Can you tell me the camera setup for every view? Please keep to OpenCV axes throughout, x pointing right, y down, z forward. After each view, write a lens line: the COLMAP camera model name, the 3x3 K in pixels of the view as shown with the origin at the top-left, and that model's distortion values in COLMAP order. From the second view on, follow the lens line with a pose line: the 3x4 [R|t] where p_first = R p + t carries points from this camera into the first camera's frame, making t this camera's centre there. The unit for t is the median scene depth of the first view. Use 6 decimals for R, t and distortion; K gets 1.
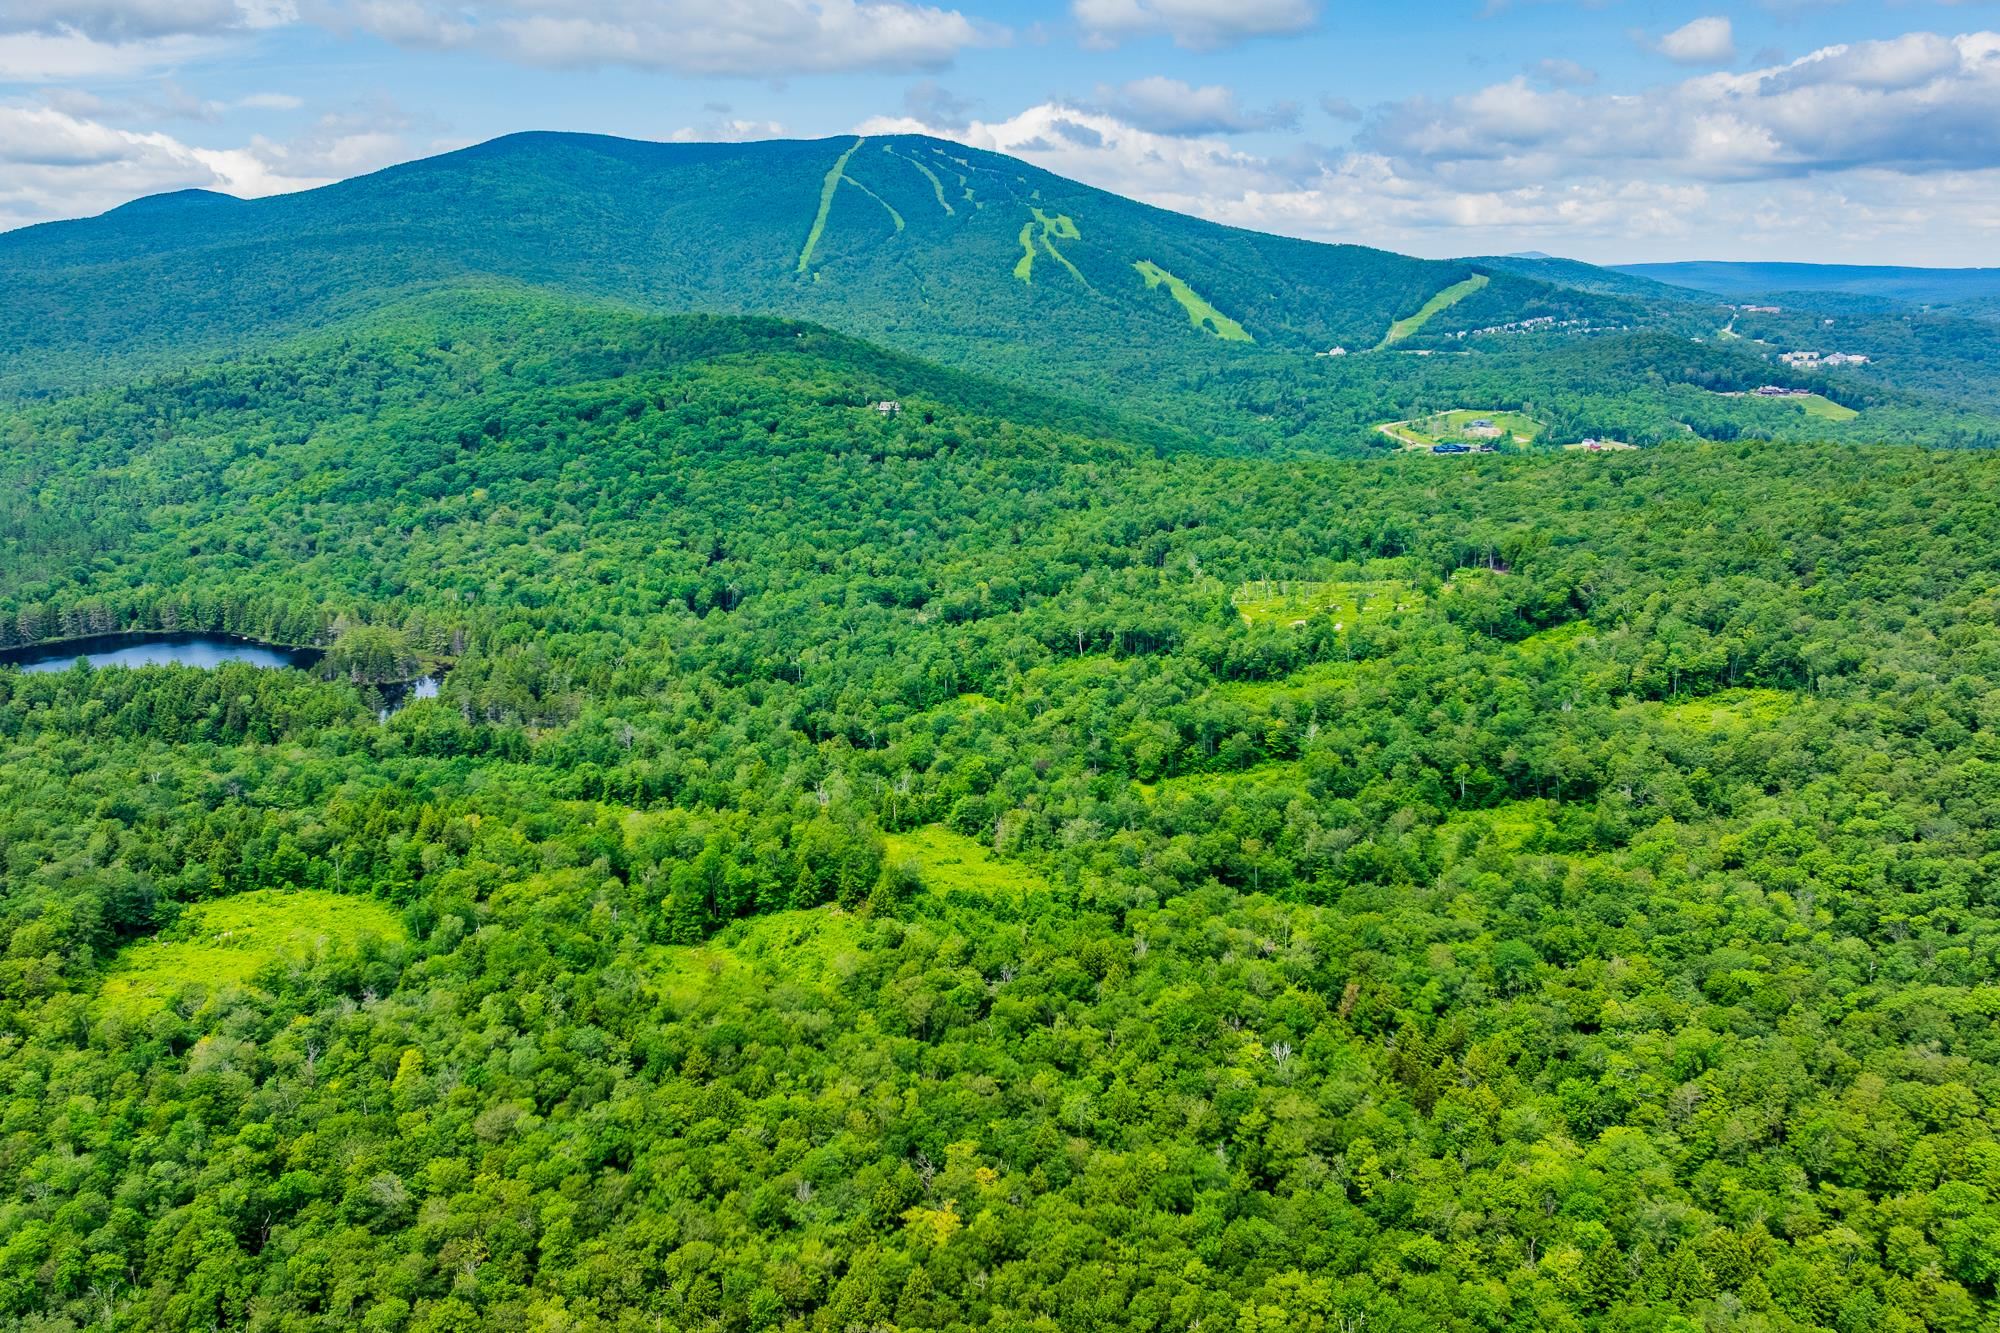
lens RADIAL K [[1662.4, 0, 921.3], [0, 1662.4, 656.2], [0, 0, 1]] dist [-0.011436, -0.023748]
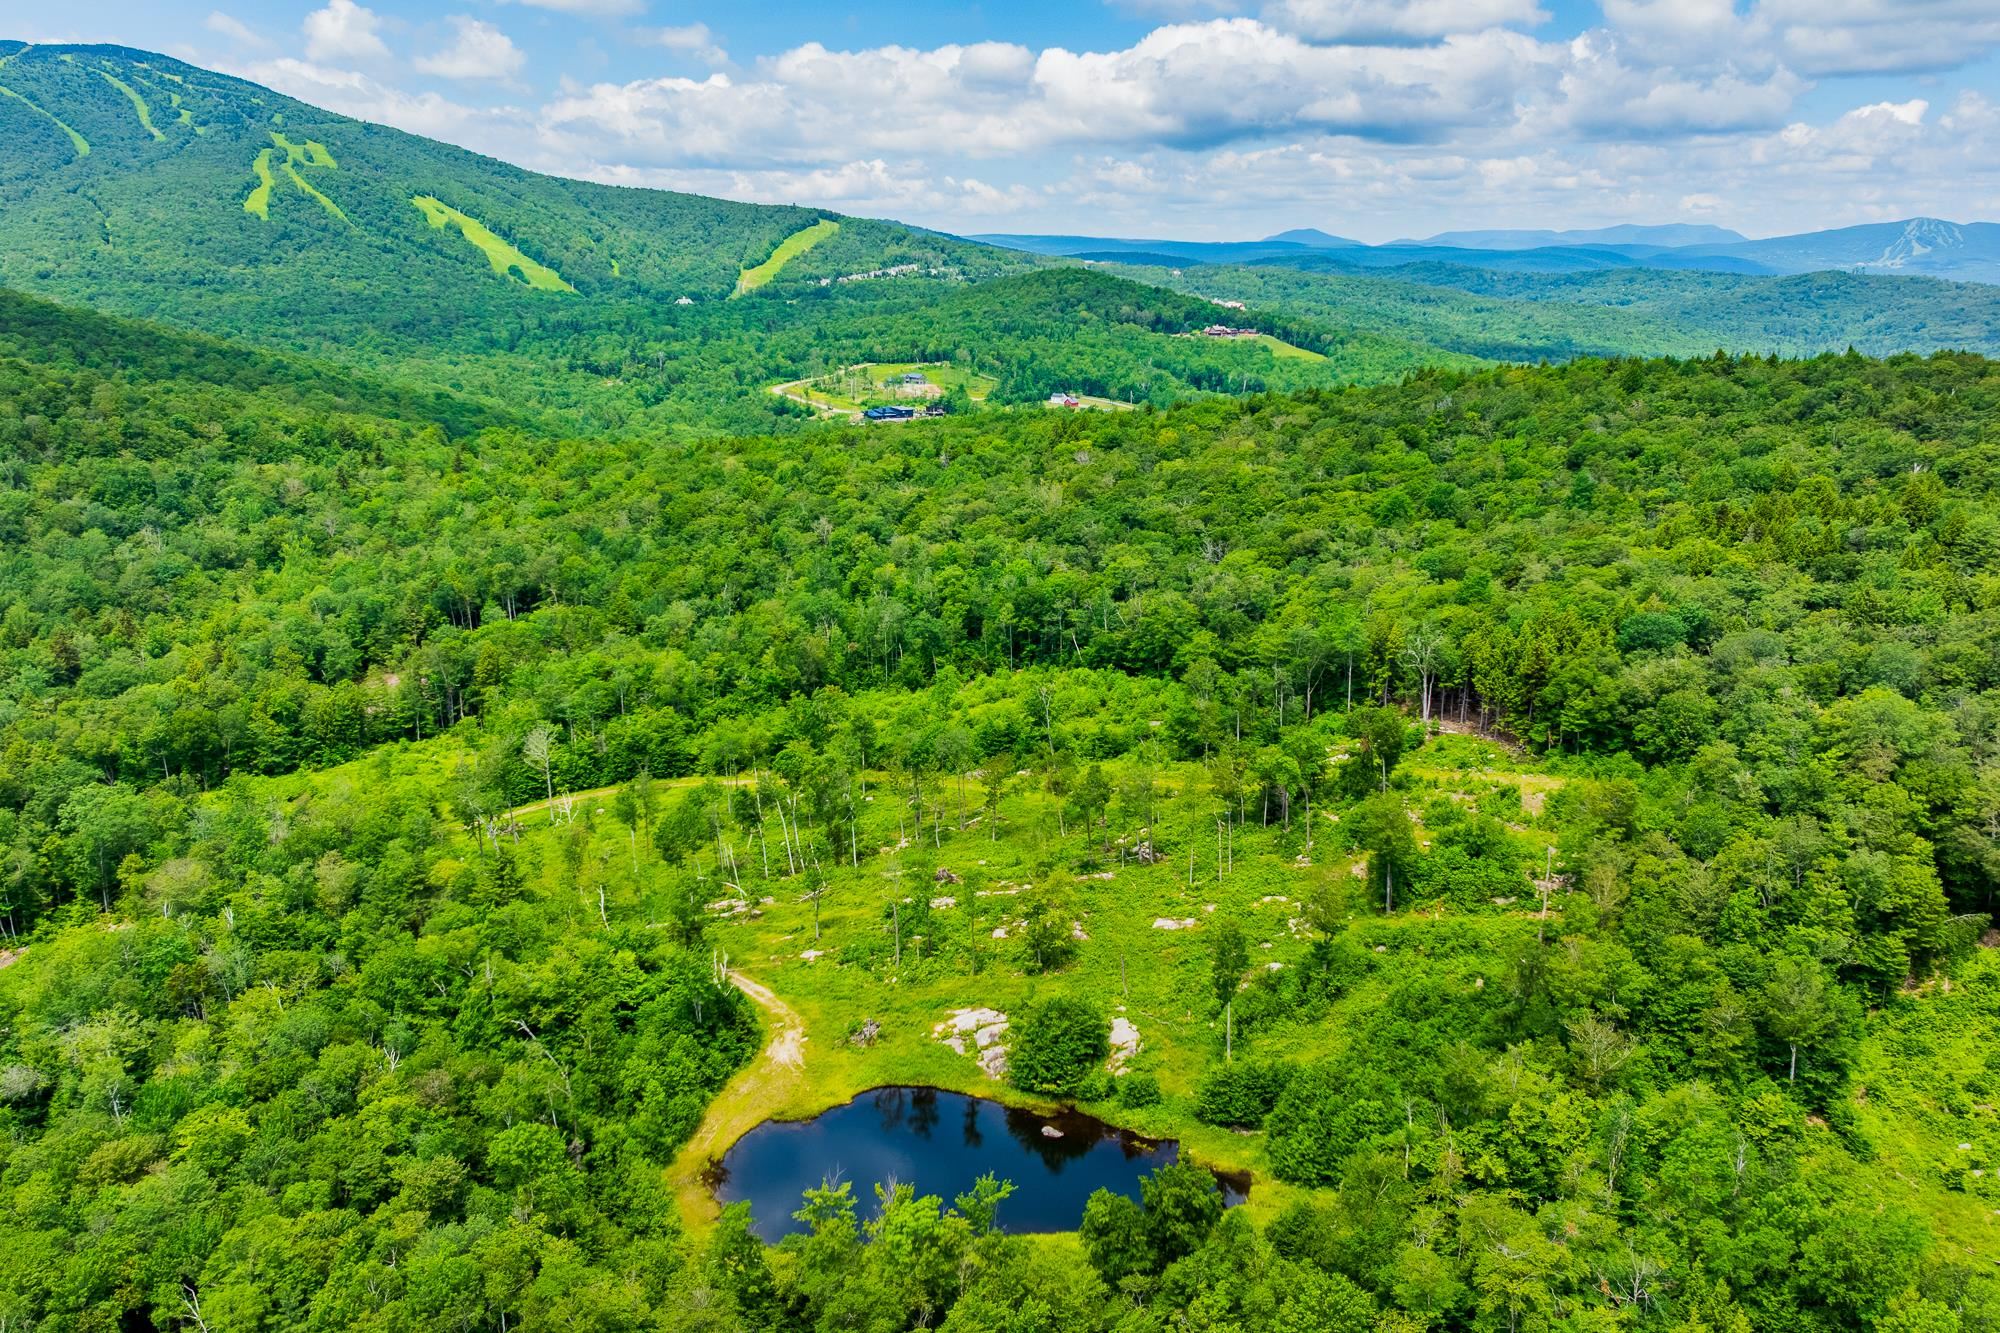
lens RADIAL K [[1662.4, 0, 987.2], [0, 1662.4, 659.4], [0, 0, 1]] dist [-0.011436, -0.023748]
pose [[0.905150, -0.095701, 0.414180, 0.056840], [0.090646, 0.995372, 0.031894, -0.040336], [-0.415315, 0.008675, 0.909636, 0.346461]]
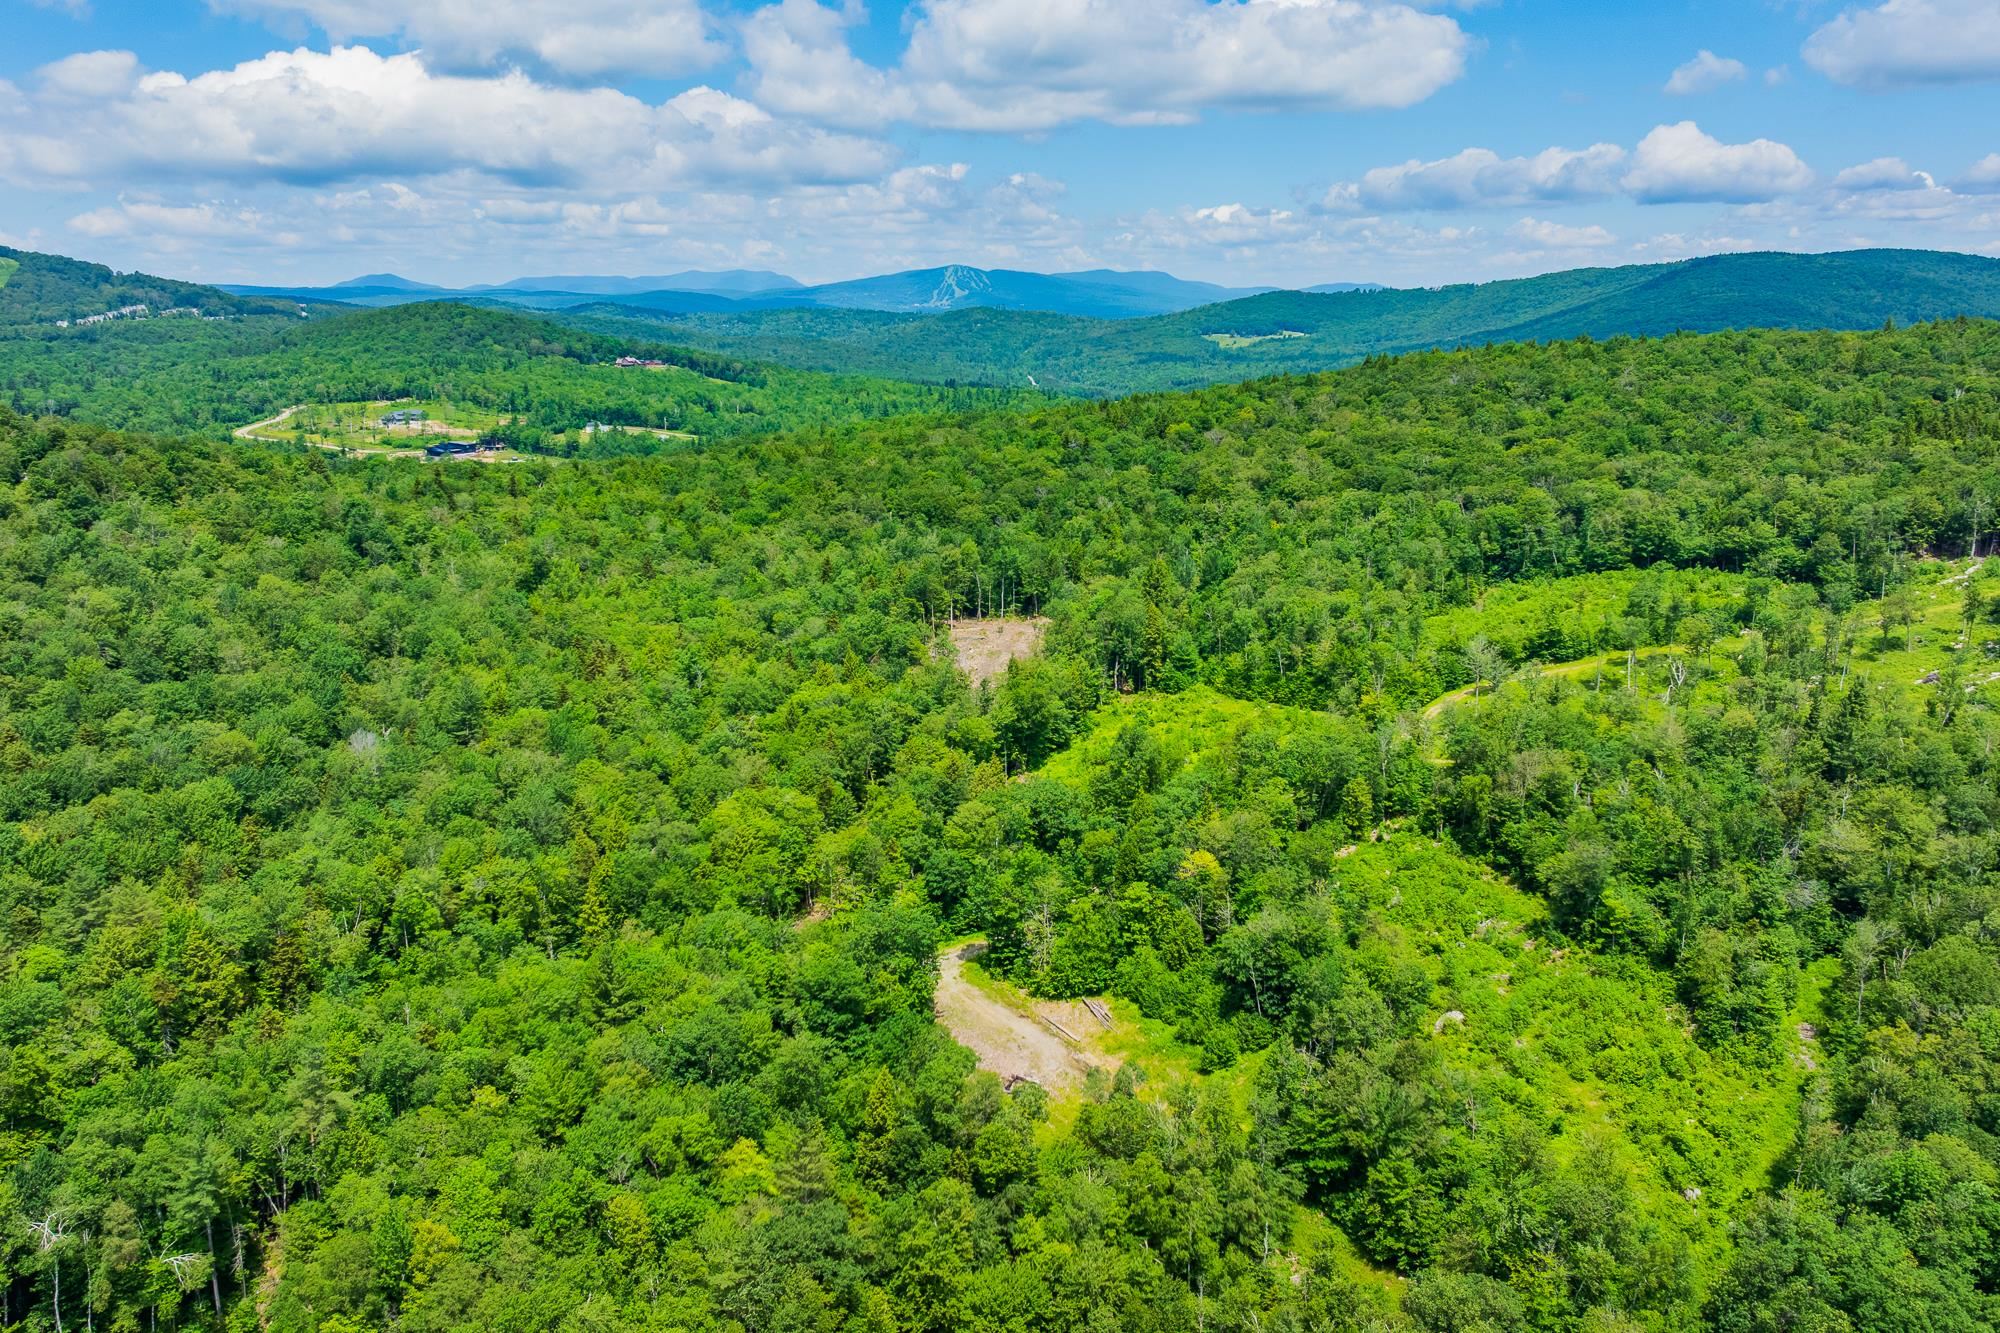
lens RADIAL K [[1662.4, 0, 1014.8], [0, 1662.4, 655.2], [0, 0, 1]] dist [-0.011436, -0.023748]
pose [[0.543318, -0.171096, 0.821907, -0.111546], [0.186733, 0.979117, 0.080383, -0.056621], [-0.818496, 0.109804, 0.563921, 0.459223]]
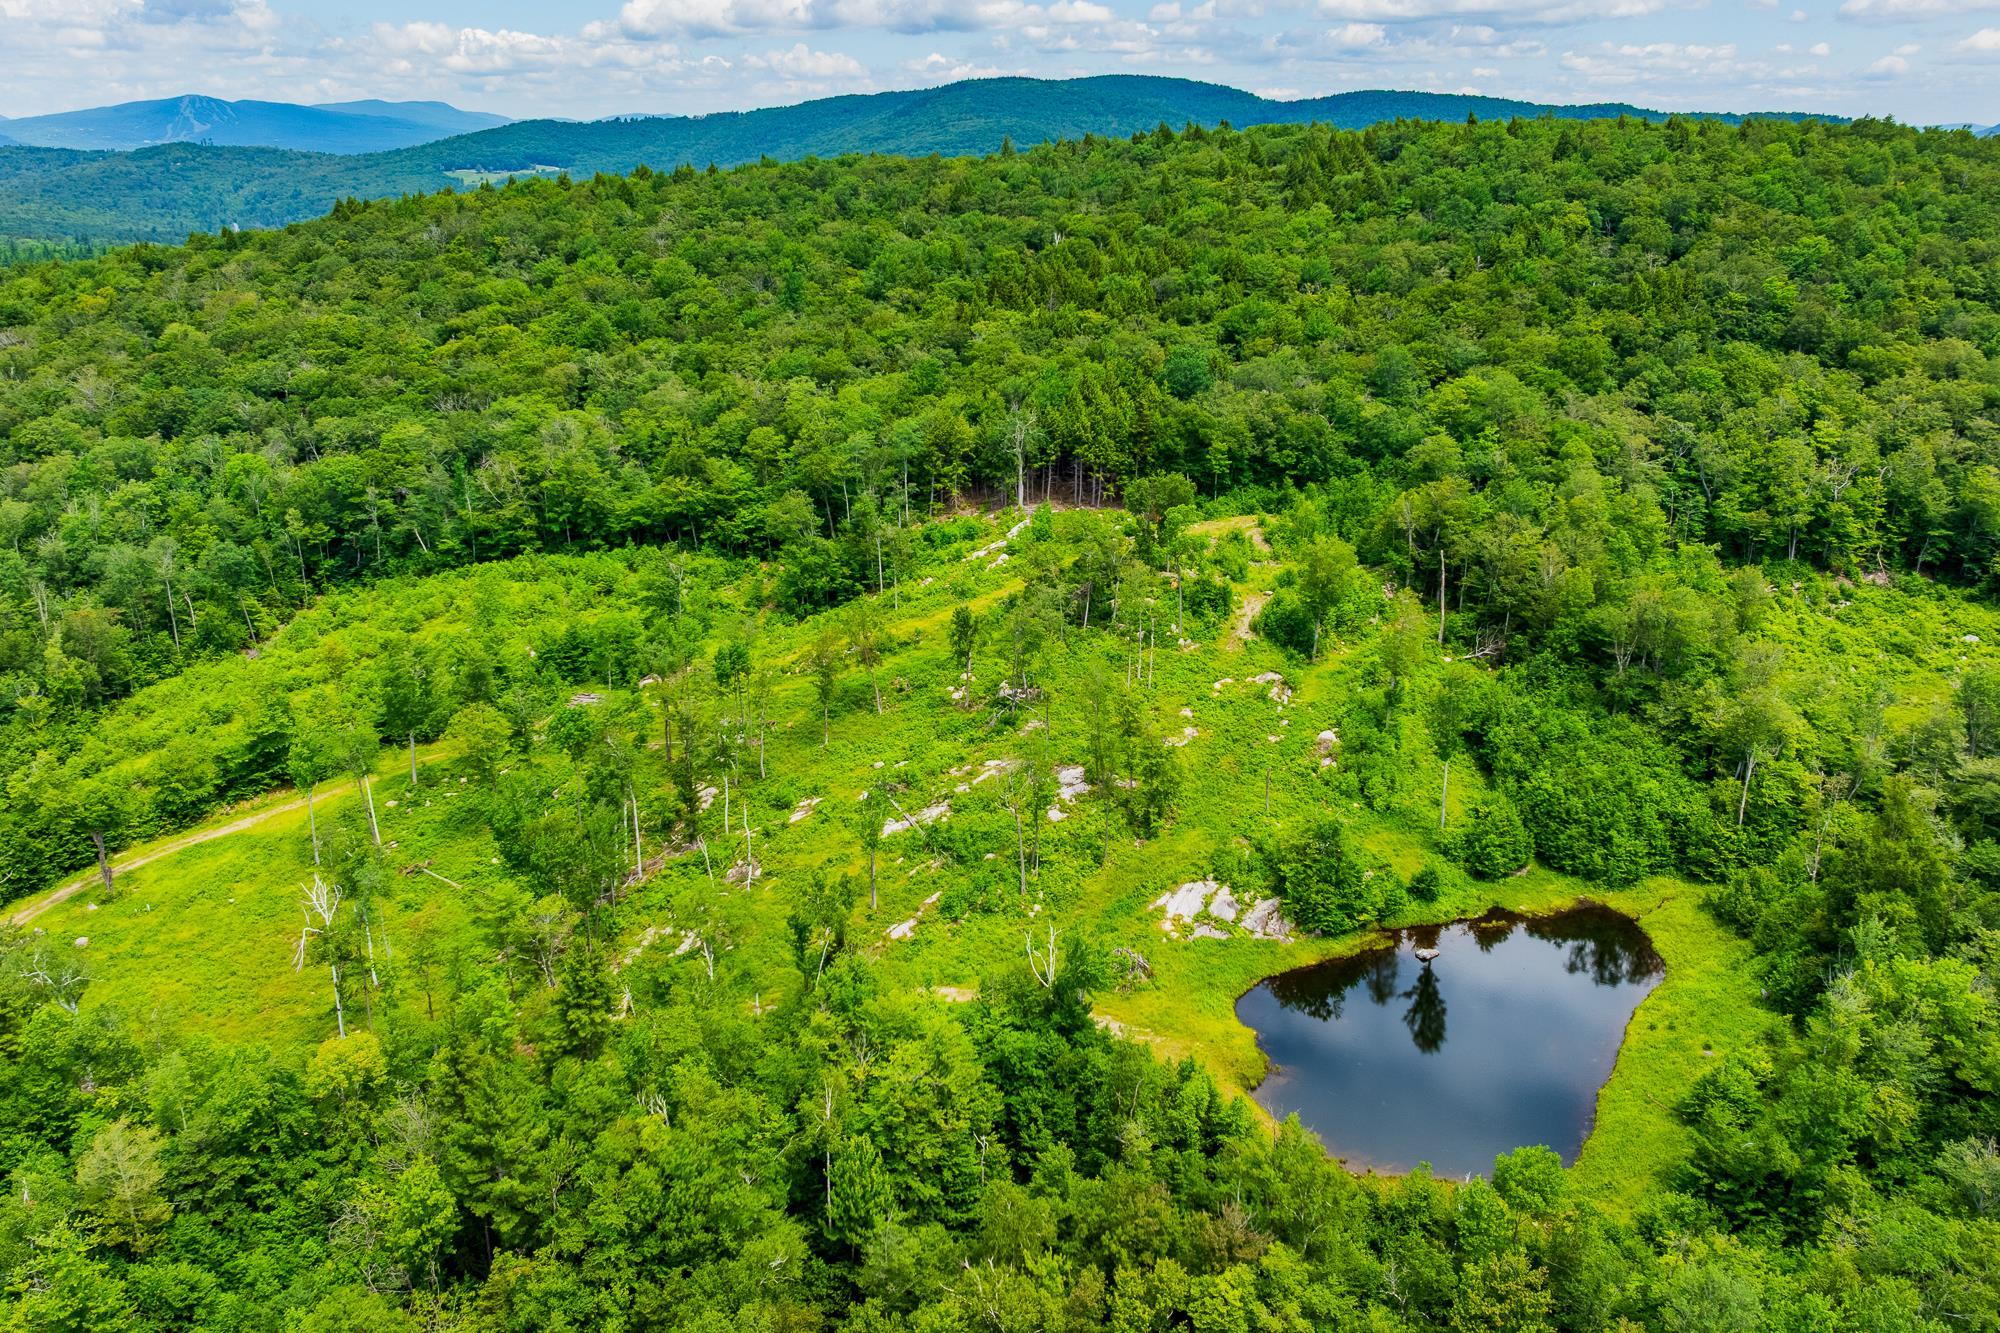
lens RADIAL K [[1662.4, 0, 993.5], [0, 1662.4, 651.0], [0, 0, 1]] dist [-0.011436, -0.023748]
pose [[0.185954, -0.289923, 0.938811, 0.011189], [0.223075, 0.942982, 0.247026, -0.051855], [-0.956901, 0.163490, 0.240026, 0.445953]]
